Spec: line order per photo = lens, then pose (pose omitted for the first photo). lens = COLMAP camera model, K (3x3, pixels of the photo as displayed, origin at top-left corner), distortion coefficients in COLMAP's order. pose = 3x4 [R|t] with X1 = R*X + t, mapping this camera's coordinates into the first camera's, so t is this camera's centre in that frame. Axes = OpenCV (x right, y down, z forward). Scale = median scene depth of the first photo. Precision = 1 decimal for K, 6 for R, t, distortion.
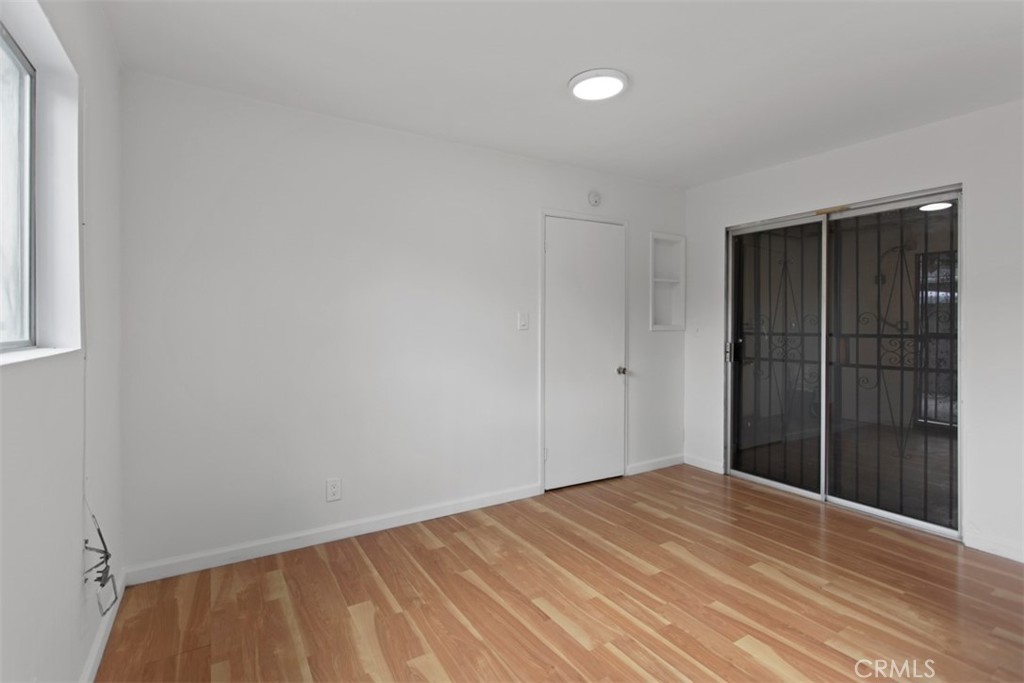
lens RADIAL K [[481.4, 0, 507.4], [0, 481.4, 335.0], [0, 0, 1]] dist [0.015164, -0.001381]
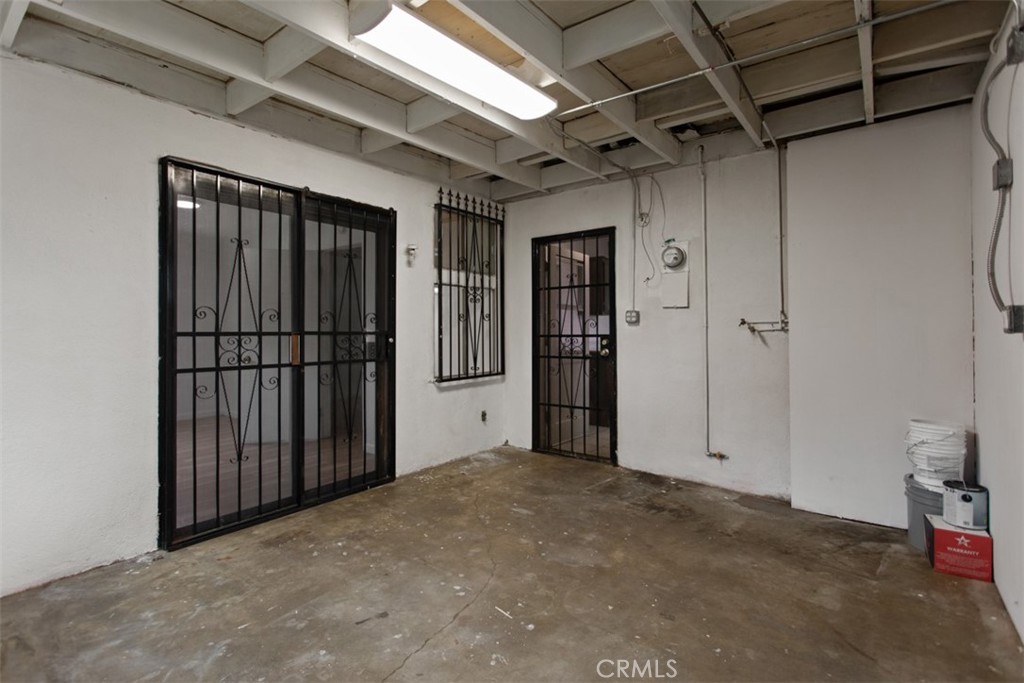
lens RADIAL K [[481.4, 0, 507.4], [0, 481.4, 335.0], [0, 0, 1]] dist [0.015164, -0.001381]
pose [[-0.348736, -0.007167, 0.937194, -0.284669], [-0.005995, 0.999967, 0.005417, -0.004927], [-0.937202, -0.003730, -0.348768, 0.924296]]
